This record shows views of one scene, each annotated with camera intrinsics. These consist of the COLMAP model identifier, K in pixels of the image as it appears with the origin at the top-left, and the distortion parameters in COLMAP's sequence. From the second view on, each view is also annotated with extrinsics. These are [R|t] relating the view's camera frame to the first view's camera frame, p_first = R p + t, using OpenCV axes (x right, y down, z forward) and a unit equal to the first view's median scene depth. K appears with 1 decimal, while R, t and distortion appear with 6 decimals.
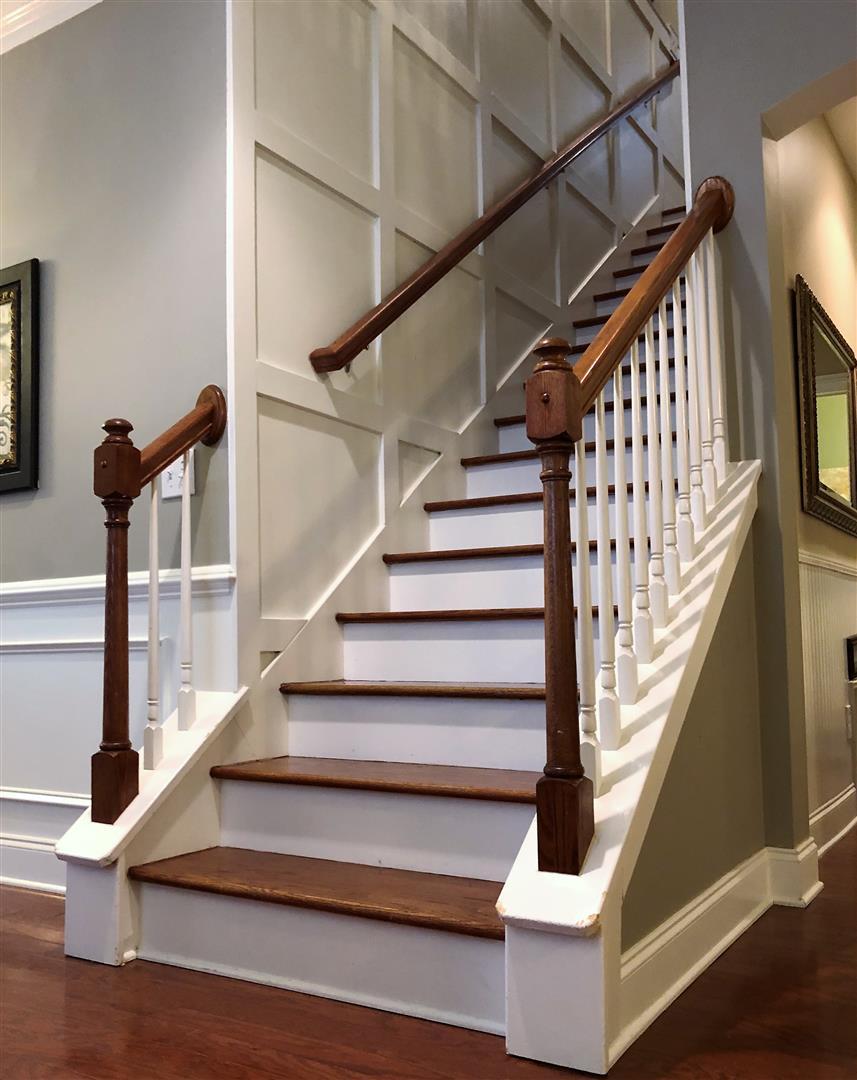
lens RADIAL K [[991.7, 0, 446.7], [0, 991.7, 542.6], [0, 0, 1]] dist [0.033495, -0.004253]
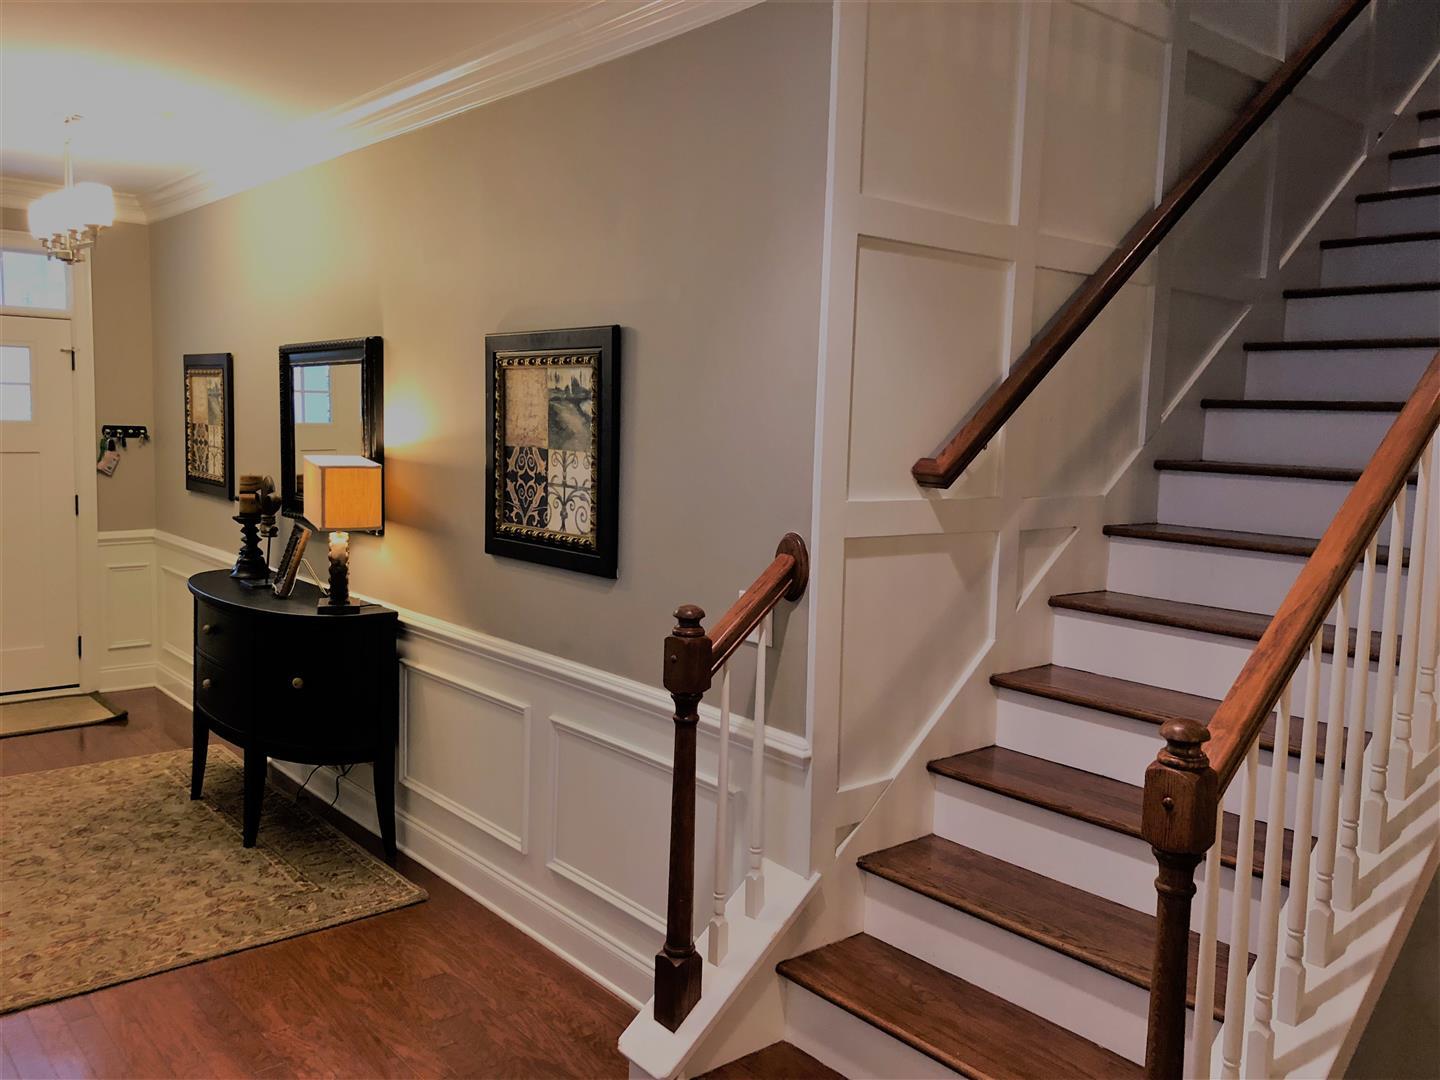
lens RADIAL K [[1175.6, 0, 720.0], [0, 1175.6, 540.0], [0, 0, 1]] dist [0.091982, -0.178700]
pose [[0.948770, 0.075480, -0.306820, 0.020749], [-0.024952, 0.985913, 0.165384, -0.318743], [0.314981, -0.149256, 0.937288, 0.004097]]
